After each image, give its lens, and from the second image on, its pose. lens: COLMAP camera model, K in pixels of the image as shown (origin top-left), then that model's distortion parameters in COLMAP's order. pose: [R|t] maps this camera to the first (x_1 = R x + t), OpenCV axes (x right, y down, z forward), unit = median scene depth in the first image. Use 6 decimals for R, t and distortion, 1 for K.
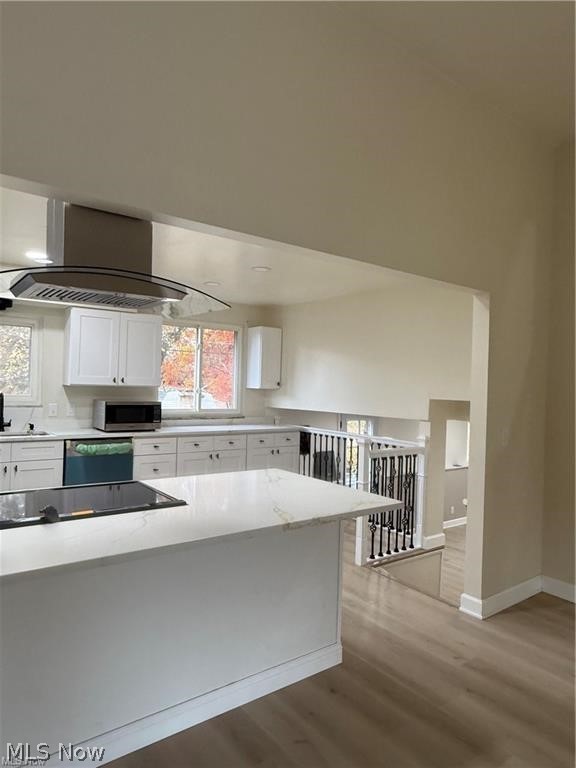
lens RADIAL K [[497.6, 0, 288.0], [0, 497.6, 384.0], [0, 0, 1]] dist [-0.000472, -0.000002]
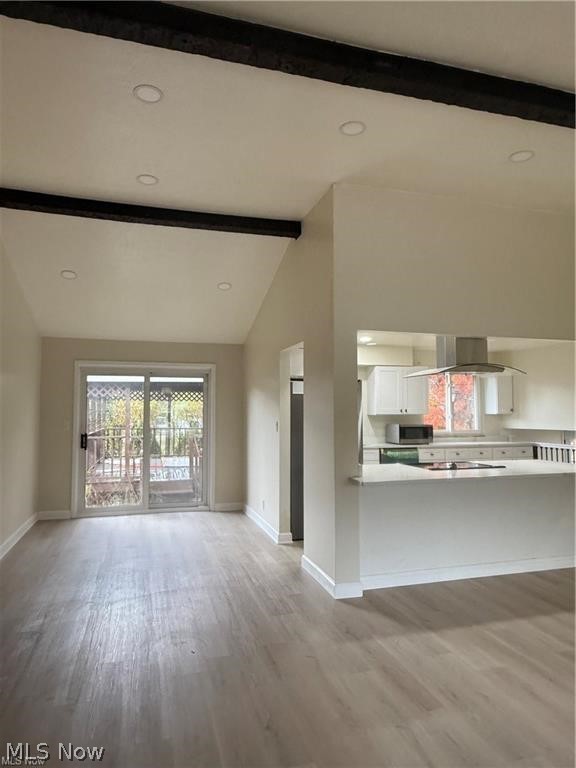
lens RADIAL K [[497.6, 0, 288.0], [0, 497.6, 384.0], [0, 0, 1]] dist [-0.000472, -0.000002]
pose [[0.932907, -0.051276, -0.356447, -0.126444], [0.029661, 0.997389, -0.065846, 0.000532], [0.358893, 0.050855, 0.931992, -0.568604]]
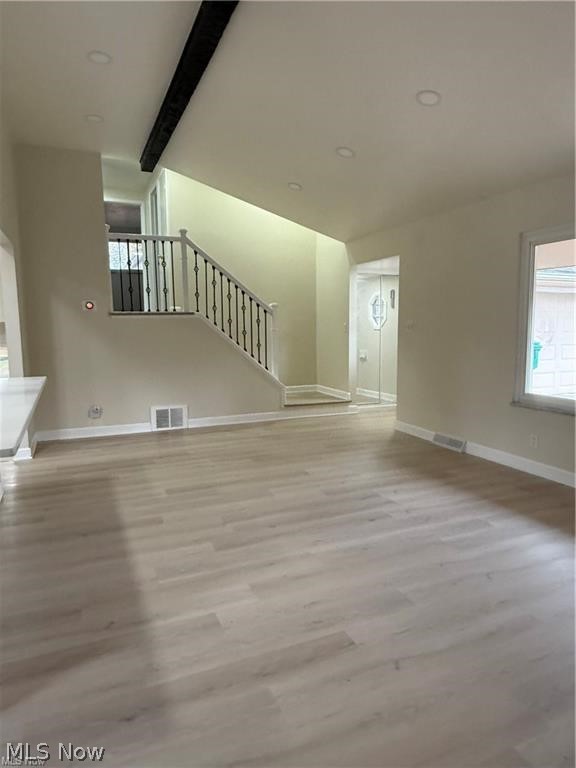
lens RADIAL K [[497.6, 0, 288.0], [0, 497.6, 384.0], [0, 0, 1]] dist [-0.000472, -0.000002]
pose [[0.242442, -0.153377, 0.957965, -0.568944], [0.012444, 0.987835, 0.155010, 0.005978], [-0.970086, -0.025660, 0.241401, -0.097619]]
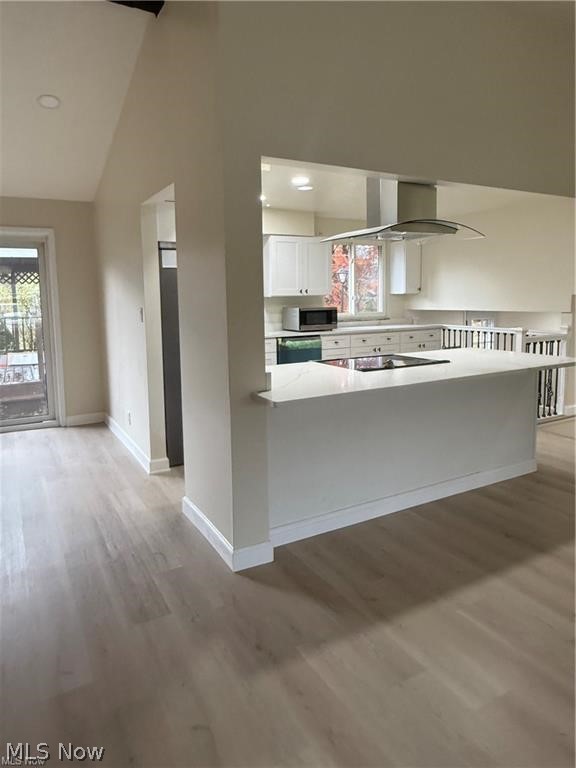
lens RADIAL K [[500.9, 0, 284.8], [0, 500.9, 351.6], [0, 0, 1]] dist [0.002399, 0.000457]
pose [[0.989394, -0.029267, -0.142279, -0.216858], [0.045195, 0.992899, 0.110045, 0.002214], [0.138048, -0.115308, 0.983690, -0.285703]]
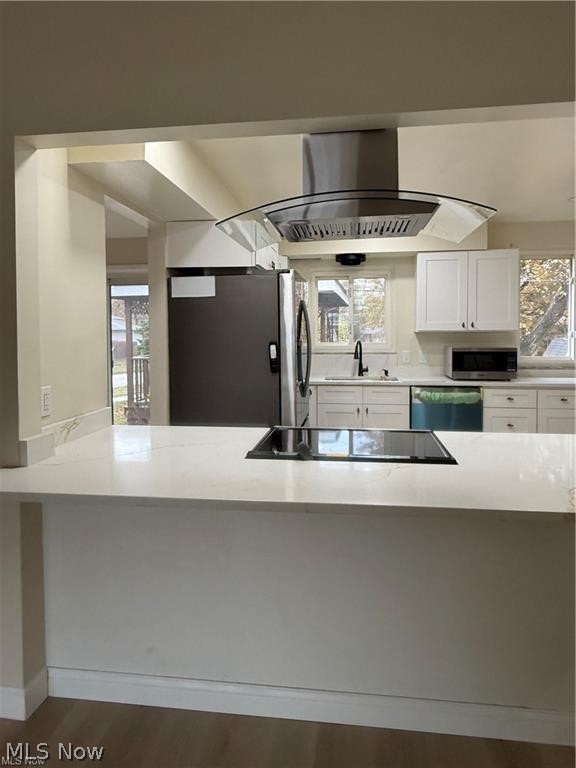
lens RADIAL K [[500.9, 0, 284.8], [0, 500.9, 351.6], [0, 0, 1]] dist [0.002399, 0.000457]
pose [[0.709112, -0.005782, -0.705072, 0.078099], [0.027899, 0.999413, 0.019862, 0.014219], [0.704544, -0.033756, 0.708857, 0.096905]]
